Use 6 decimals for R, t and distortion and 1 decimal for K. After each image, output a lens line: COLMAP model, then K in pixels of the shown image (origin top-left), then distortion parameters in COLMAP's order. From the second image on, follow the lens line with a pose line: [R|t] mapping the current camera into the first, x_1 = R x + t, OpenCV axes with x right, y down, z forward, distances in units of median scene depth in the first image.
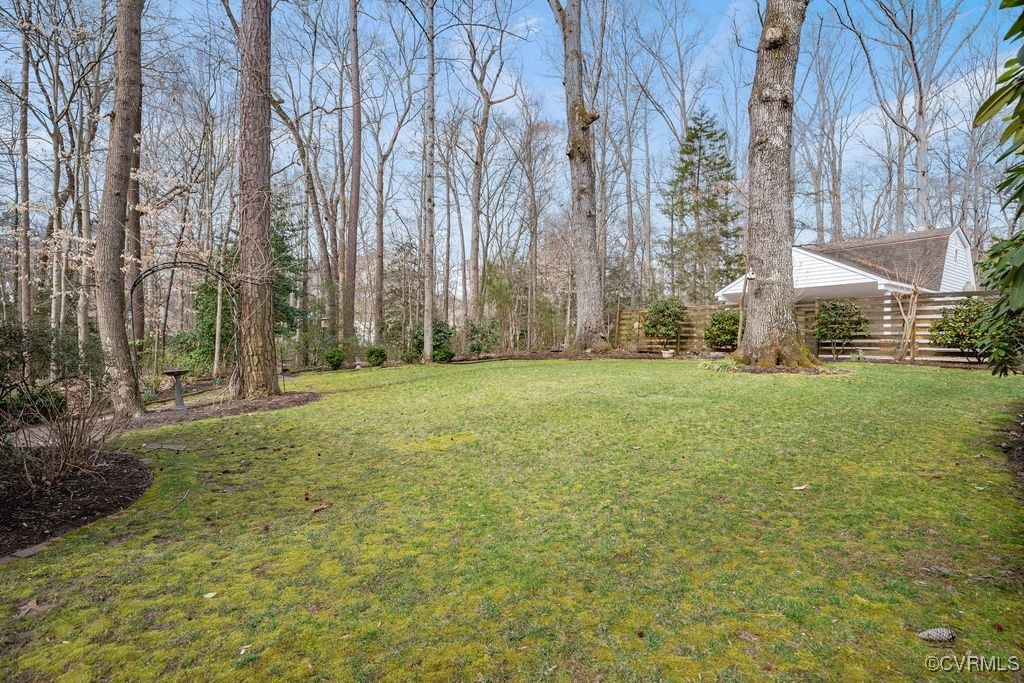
lens RADIAL K [[508.3, 0, 510.9], [0, 508.3, 341.7], [0, 0, 1]] dist [-0.024270, -0.002200]
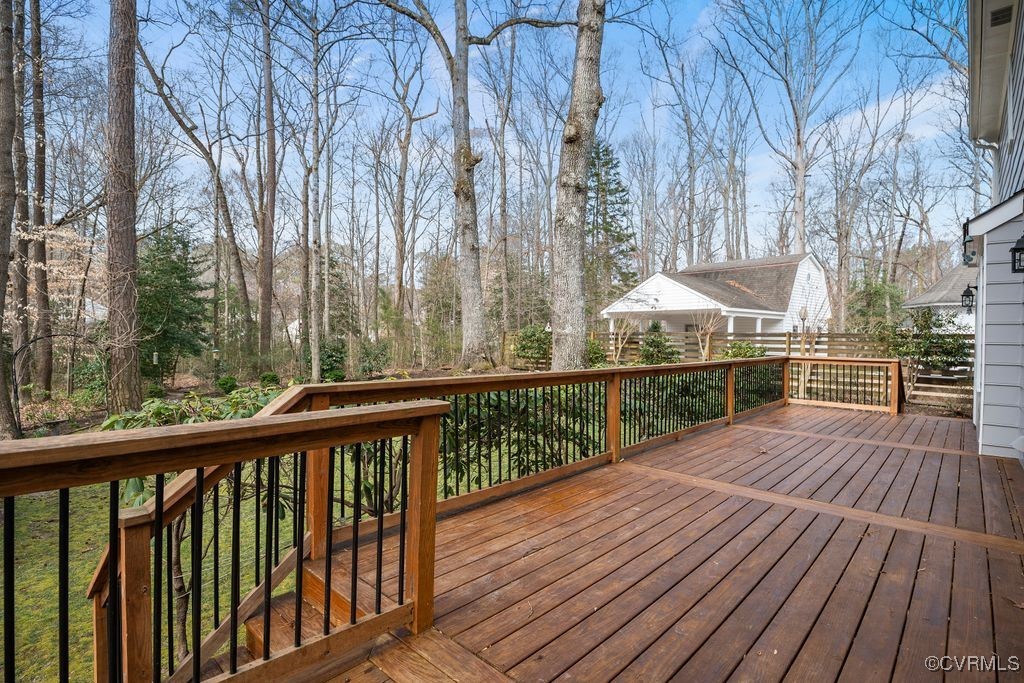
lens RADIAL K [[508.3, 0, 512.5], [0, 508.3, 341.0], [0, 0, 1]] dist [-0.024270, -0.002200]
pose [[0.996820, -0.004564, 0.079550, 0.152155], [0.002996, 0.999799, 0.019820, -0.067055], [-0.079624, -0.019519, 0.996634, -0.128135]]
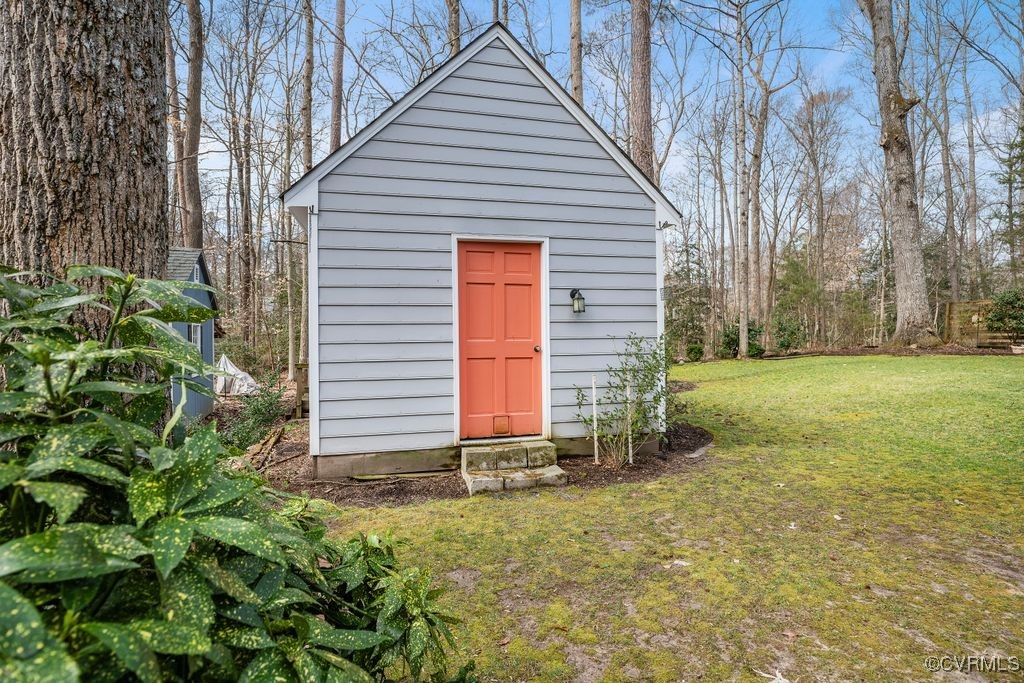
lens RADIAL K [[508.3, 0, 507.7], [0, 508.3, 339.1], [0, 0, 1]] dist [-0.024270, -0.002200]
pose [[0.886916, -0.012213, -0.461770, -0.090069], [0.016399, 0.999853, 0.005055, -0.013079], [0.461640, -0.012056, 0.886985, -0.196704]]
